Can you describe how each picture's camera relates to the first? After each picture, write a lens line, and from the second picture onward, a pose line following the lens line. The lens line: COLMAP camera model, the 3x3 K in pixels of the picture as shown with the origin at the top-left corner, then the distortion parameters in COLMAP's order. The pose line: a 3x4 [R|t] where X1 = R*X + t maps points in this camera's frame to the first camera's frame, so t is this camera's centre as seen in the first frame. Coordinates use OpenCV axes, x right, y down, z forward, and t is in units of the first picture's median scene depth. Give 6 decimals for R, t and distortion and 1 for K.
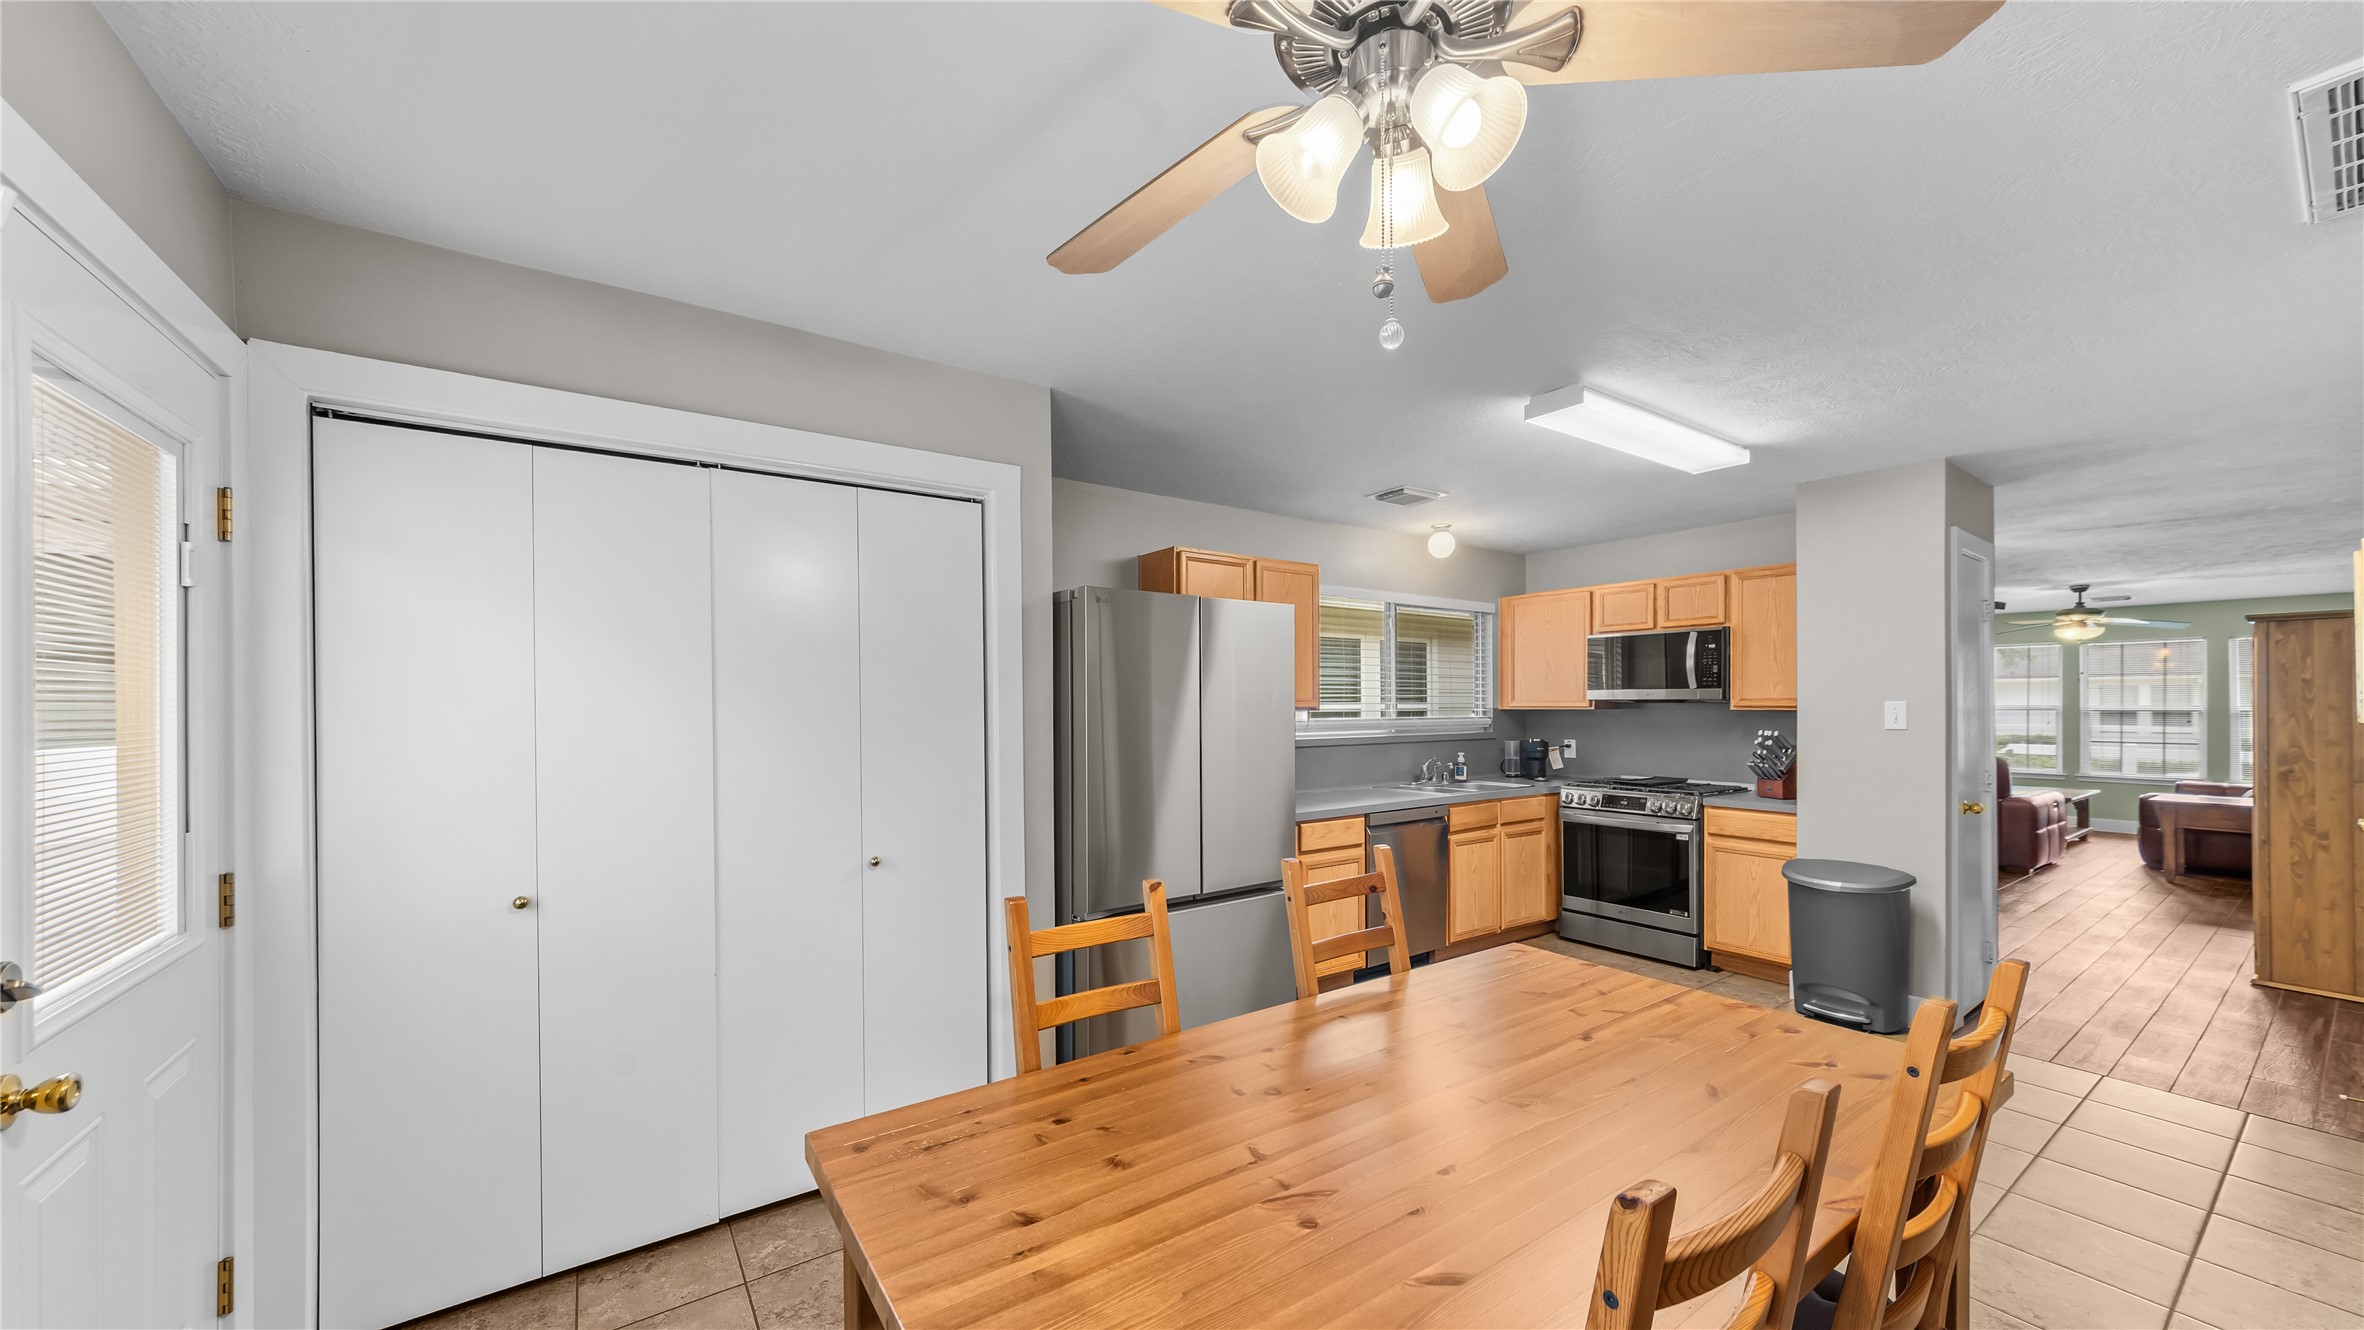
lens RADIAL K [[851.5, 0, 1190.7], [0, 851.5, 702.8], [0, 0, 1]] dist [0.000010, -0.000060]
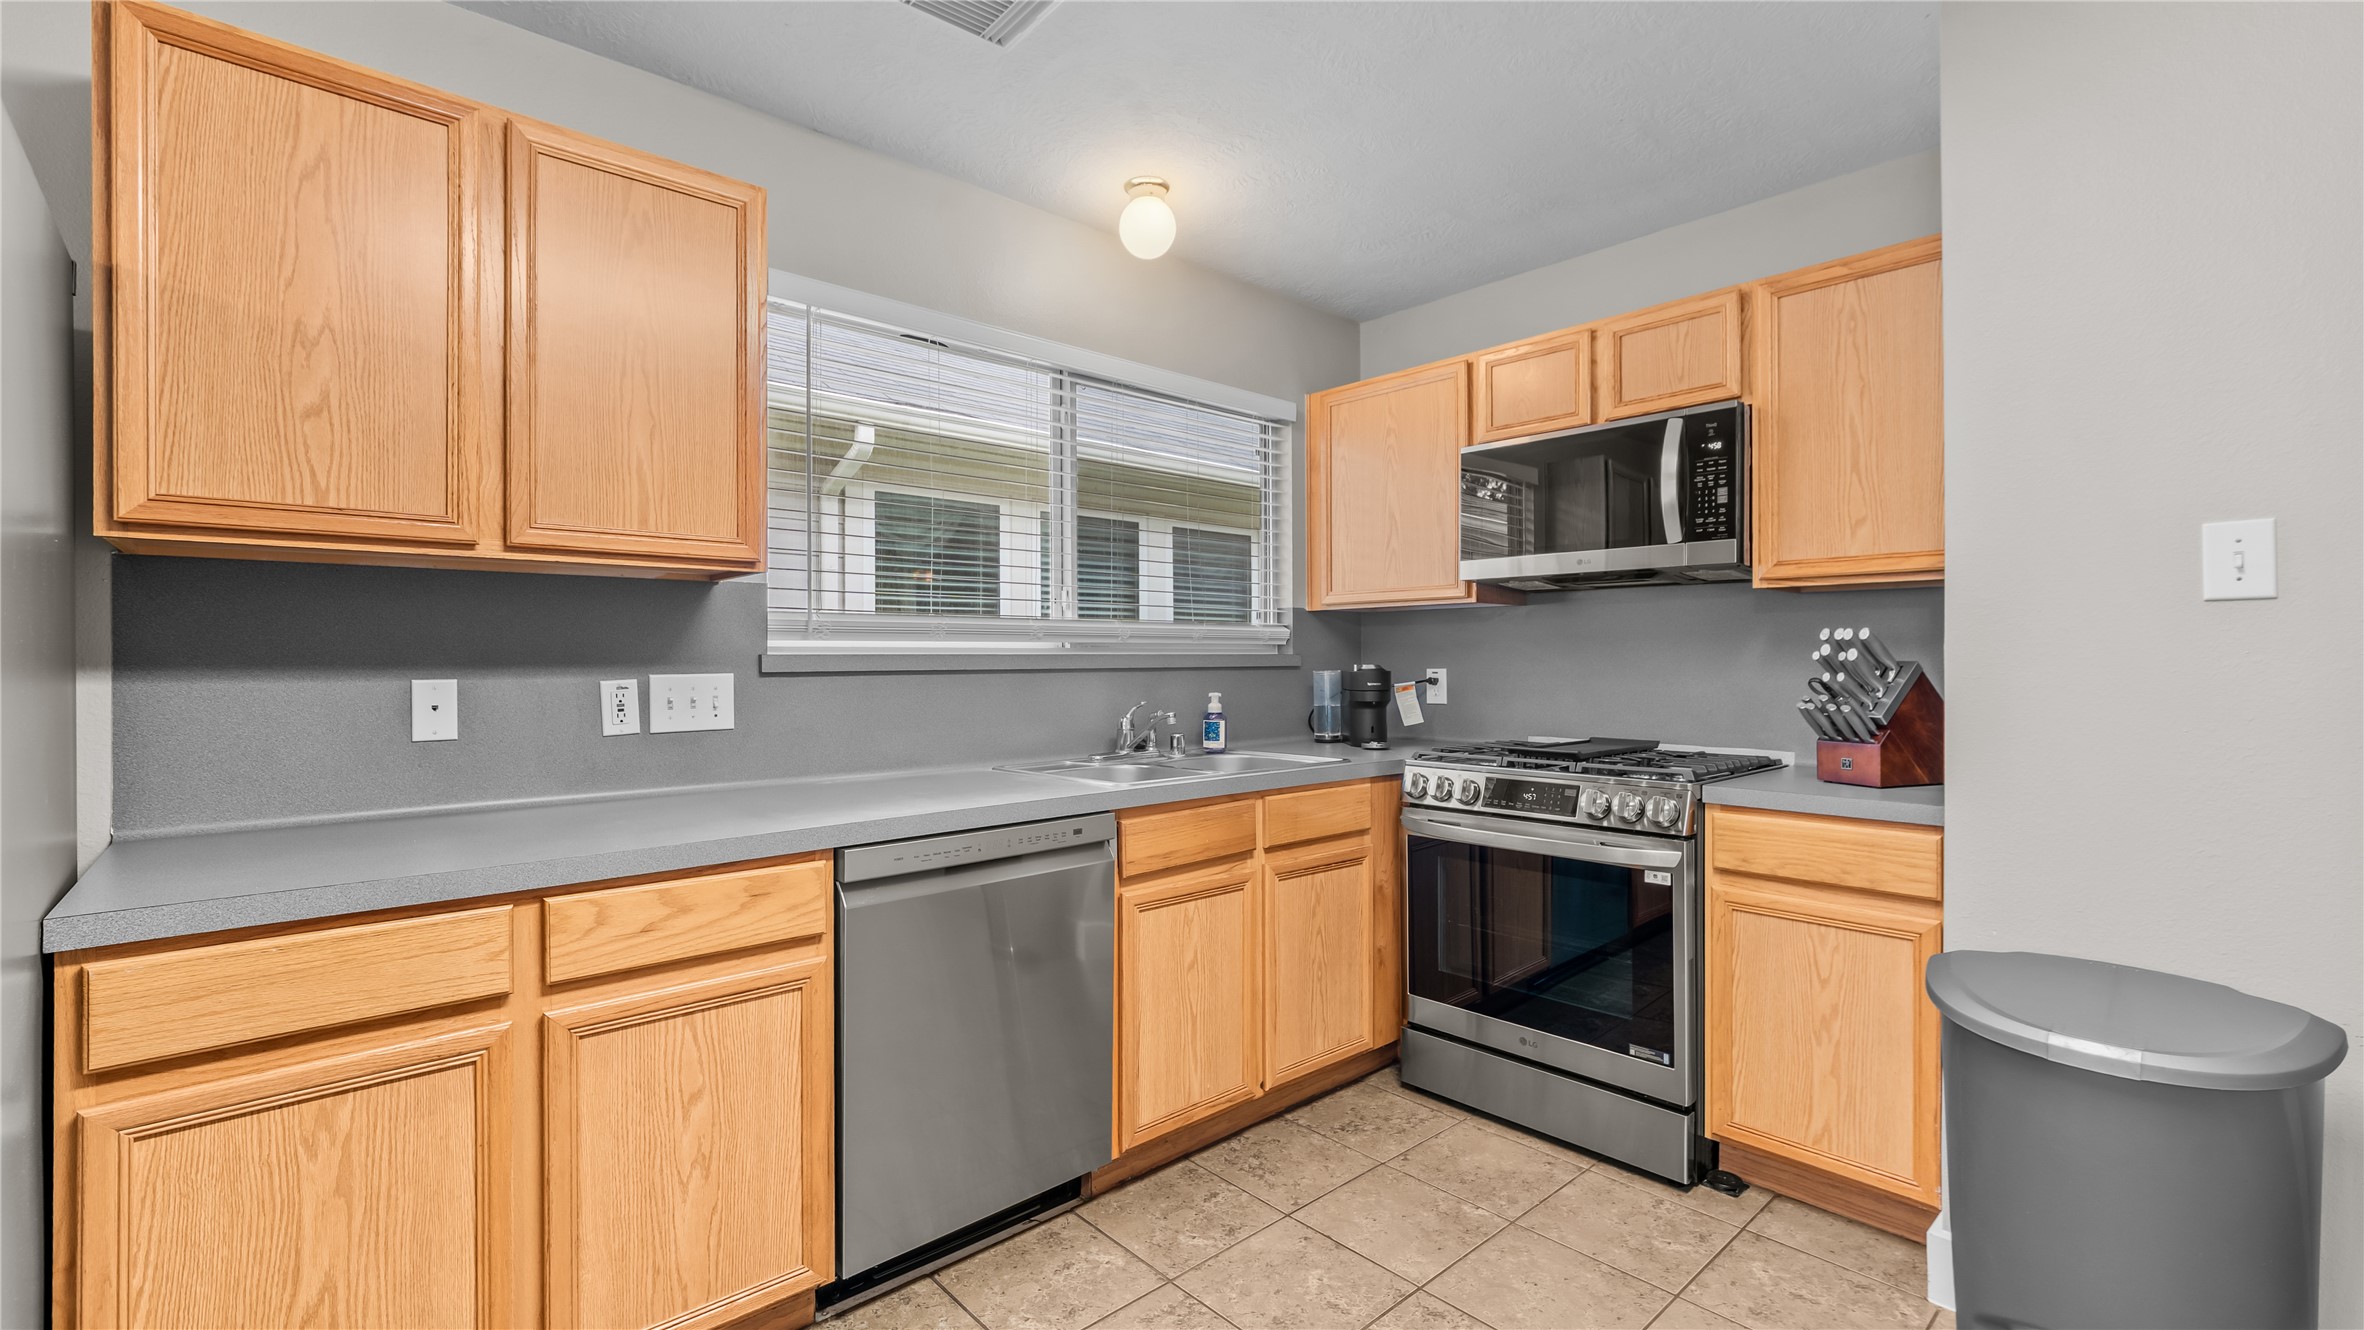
lens RADIAL K [[1005.9, 0, 1186.8], [0, 1005.9, 651.3], [0, 0, 1]] dist [-0.000337, 0.000122]
pose [[0.991867, 0.001772, 0.127267, 0.260377], [-0.001063, 0.999984, -0.005644, 0.043761], [-0.127275, 0.005463, 0.991852, 0.494617]]
